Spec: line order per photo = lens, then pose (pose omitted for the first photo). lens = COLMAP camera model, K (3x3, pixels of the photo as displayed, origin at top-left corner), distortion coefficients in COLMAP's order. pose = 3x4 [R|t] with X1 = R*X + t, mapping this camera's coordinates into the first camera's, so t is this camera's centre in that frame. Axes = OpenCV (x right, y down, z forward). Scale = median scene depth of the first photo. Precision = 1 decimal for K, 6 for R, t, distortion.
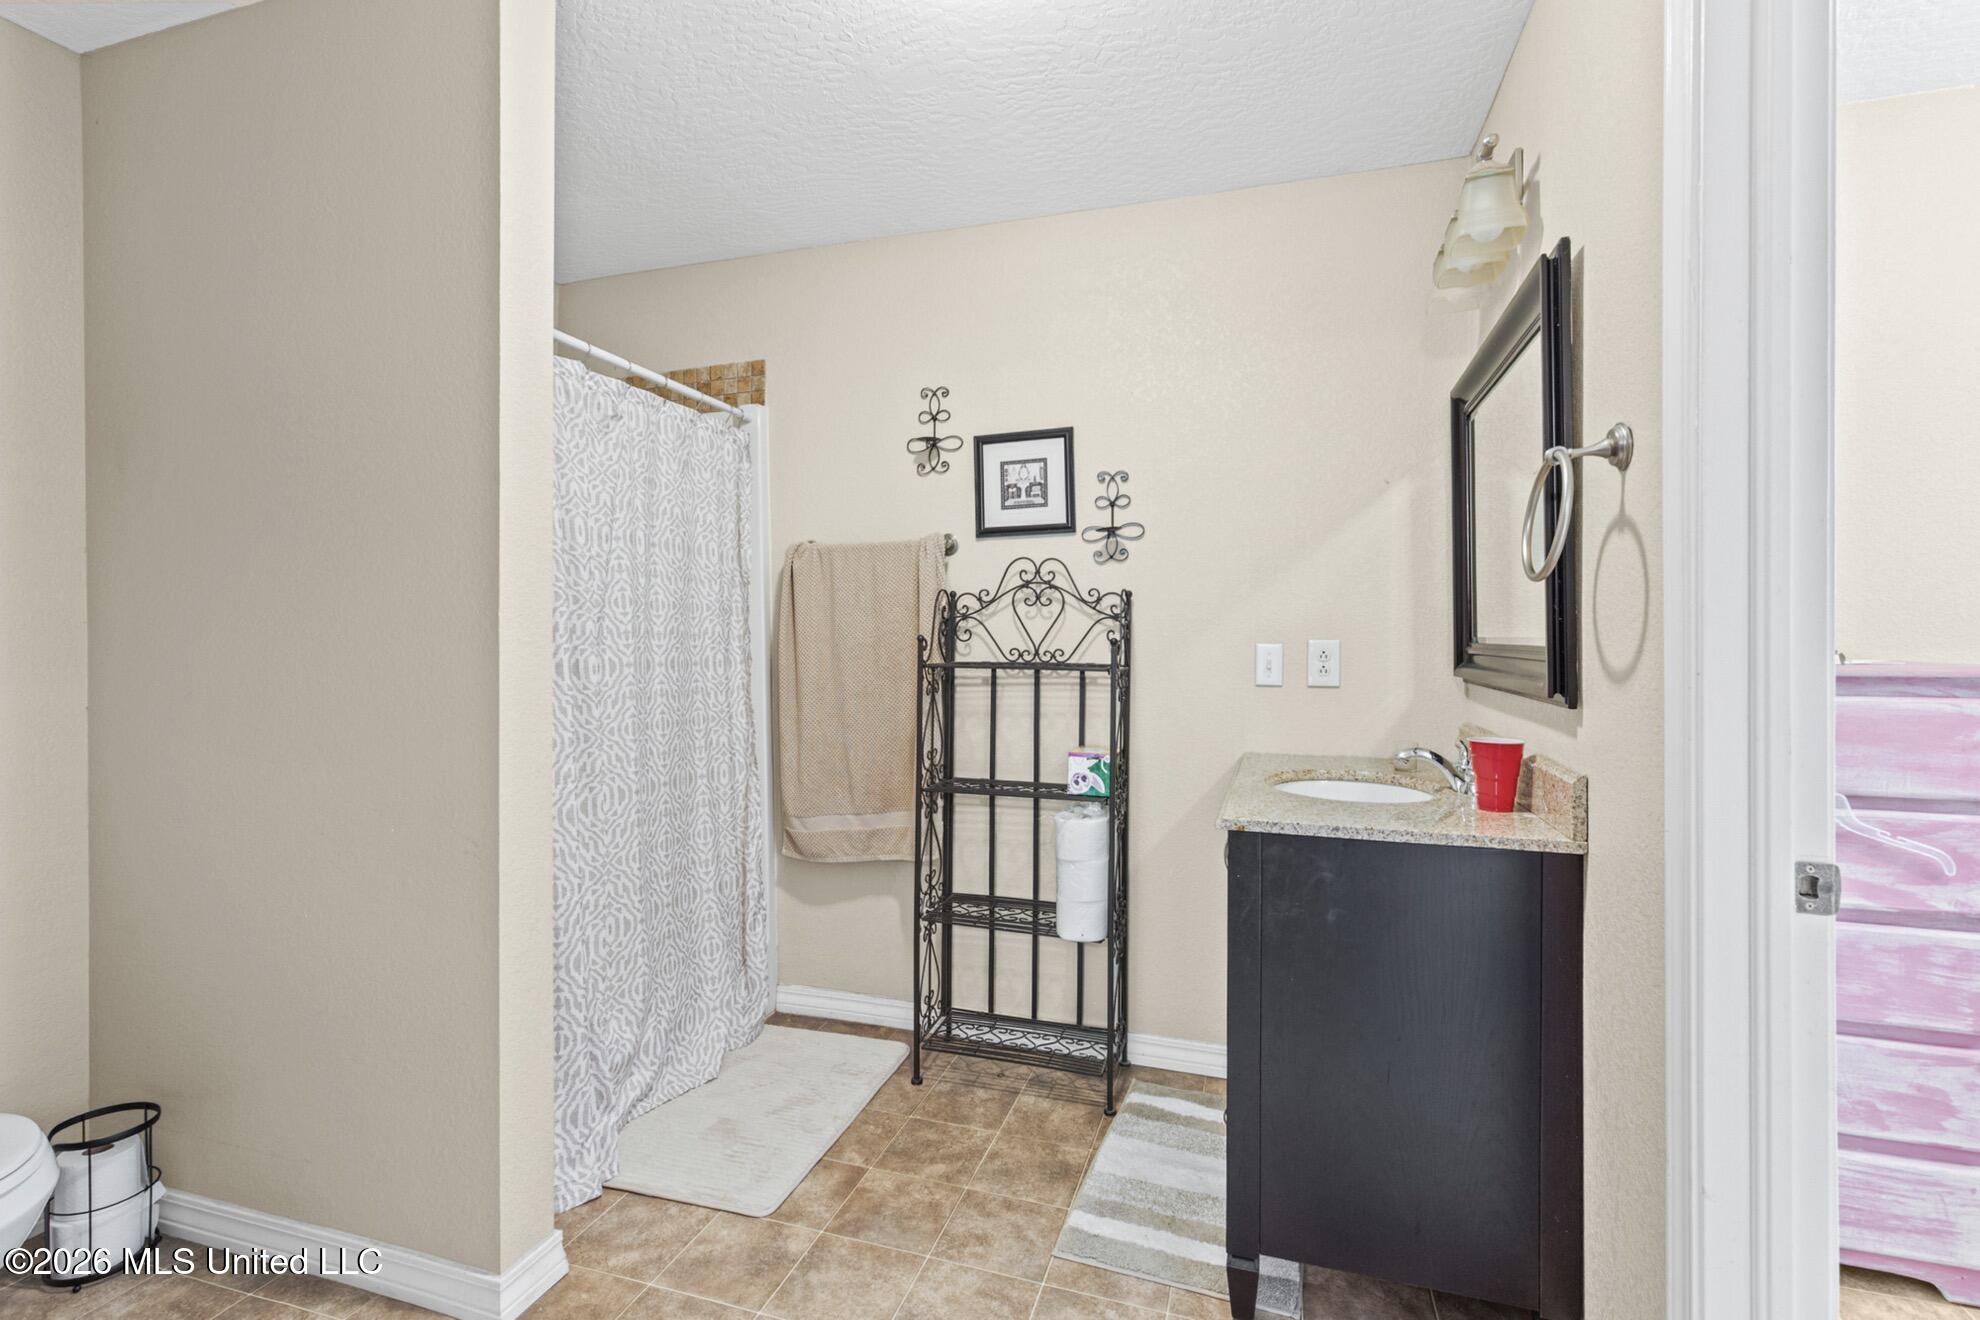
lens RADIAL K [[904.7, 0, 982.7], [0, 904.7, 650.3], [0, 0, 1]] dist [-0.010346, 0.000967]
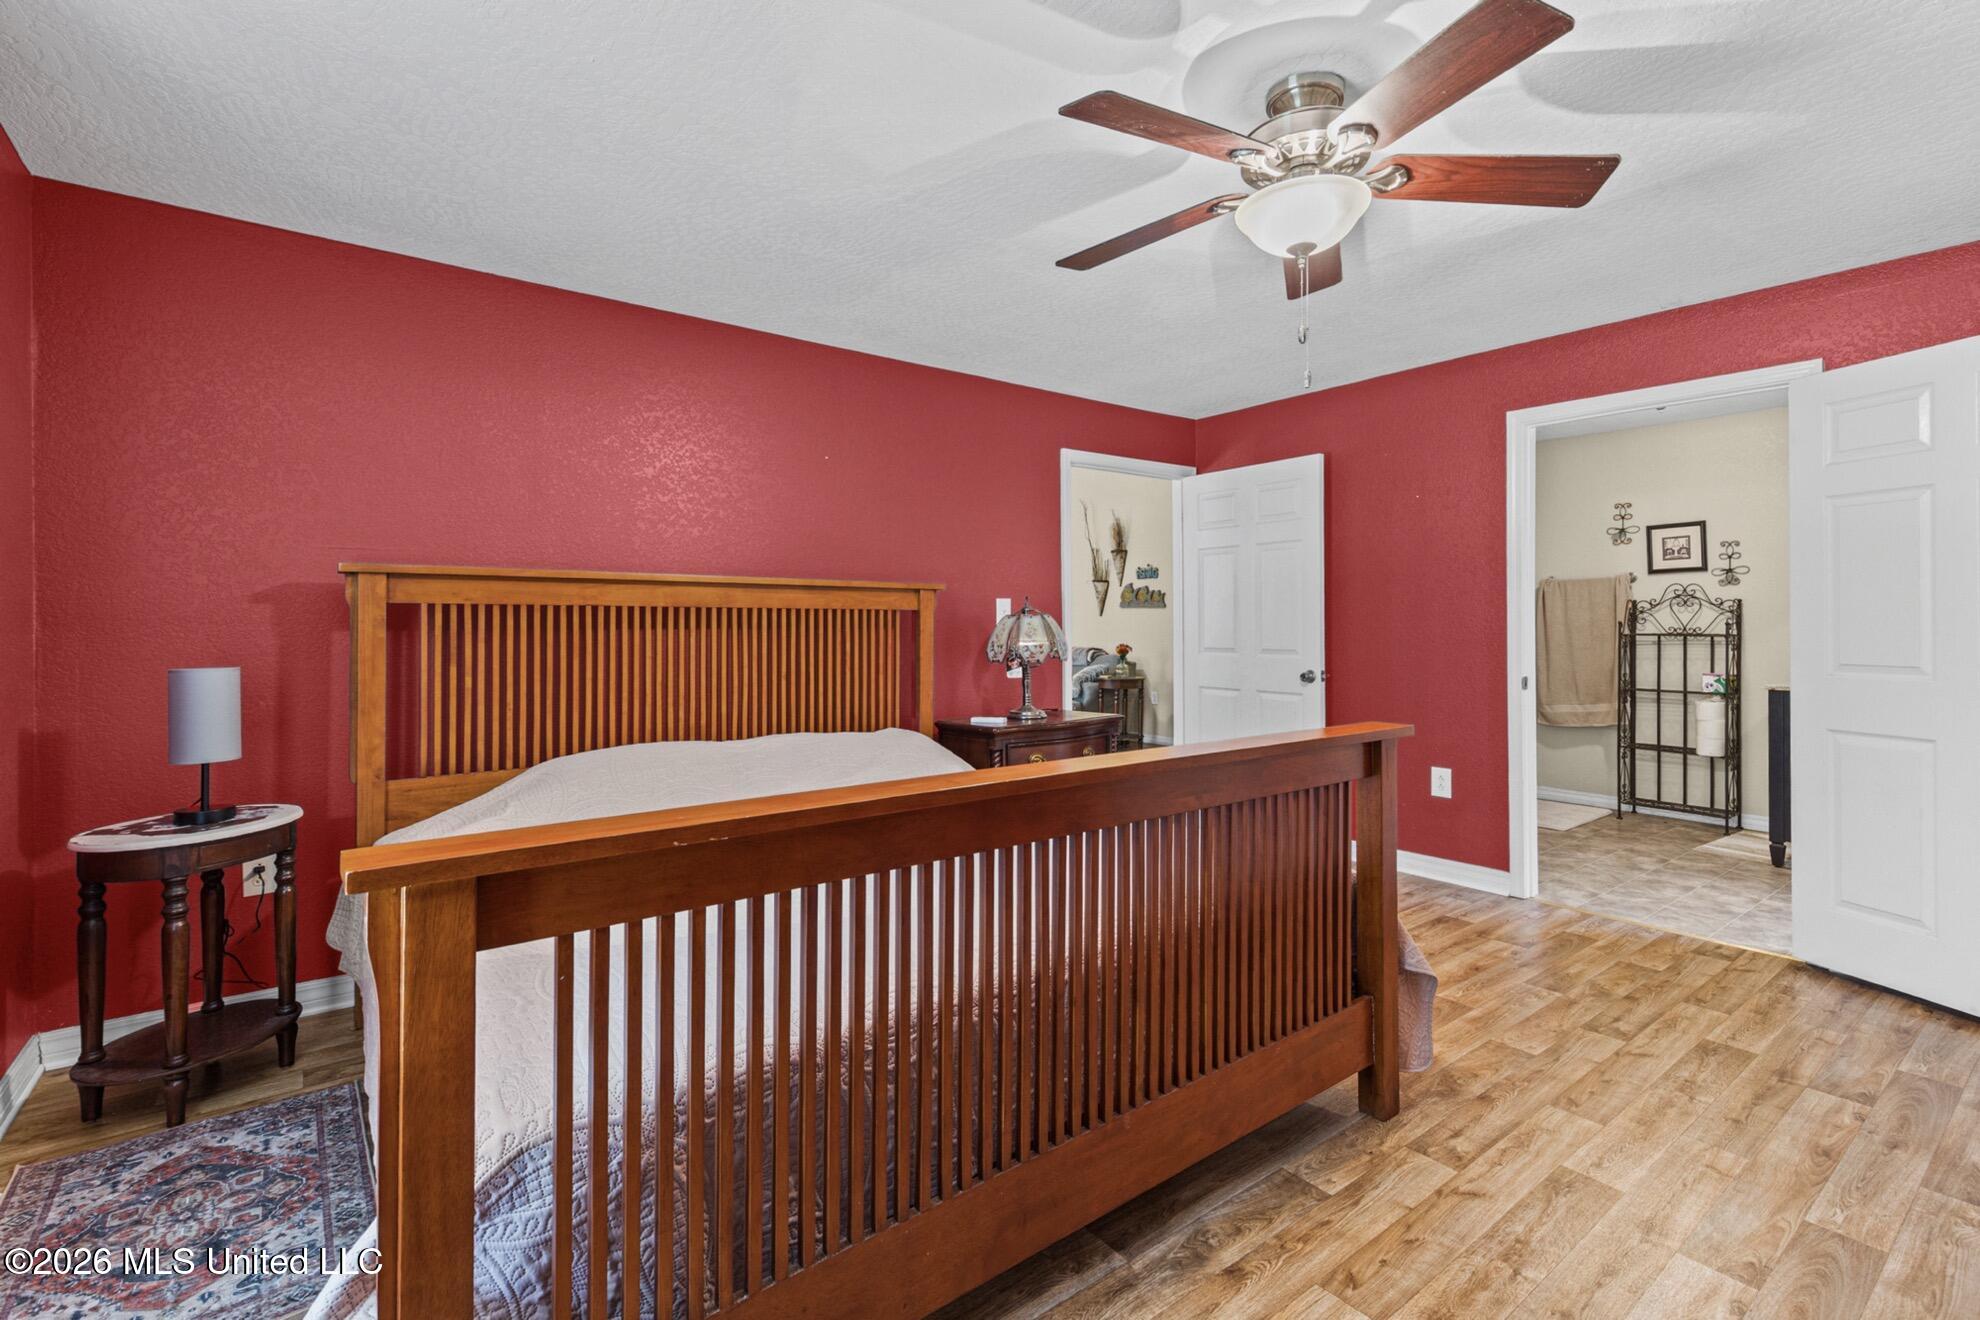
lens RADIAL K [[904.7, 0, 980.4], [0, 904.7, 622.2], [0, 0, 1]] dist [-0.010346, 0.000967]
pose [[0.817114, -0.007681, -0.576424, -0.071794], [0.000606, 0.999922, -0.012465, 0.011686], [0.576475, 0.009835, 0.817055, -1.627607]]
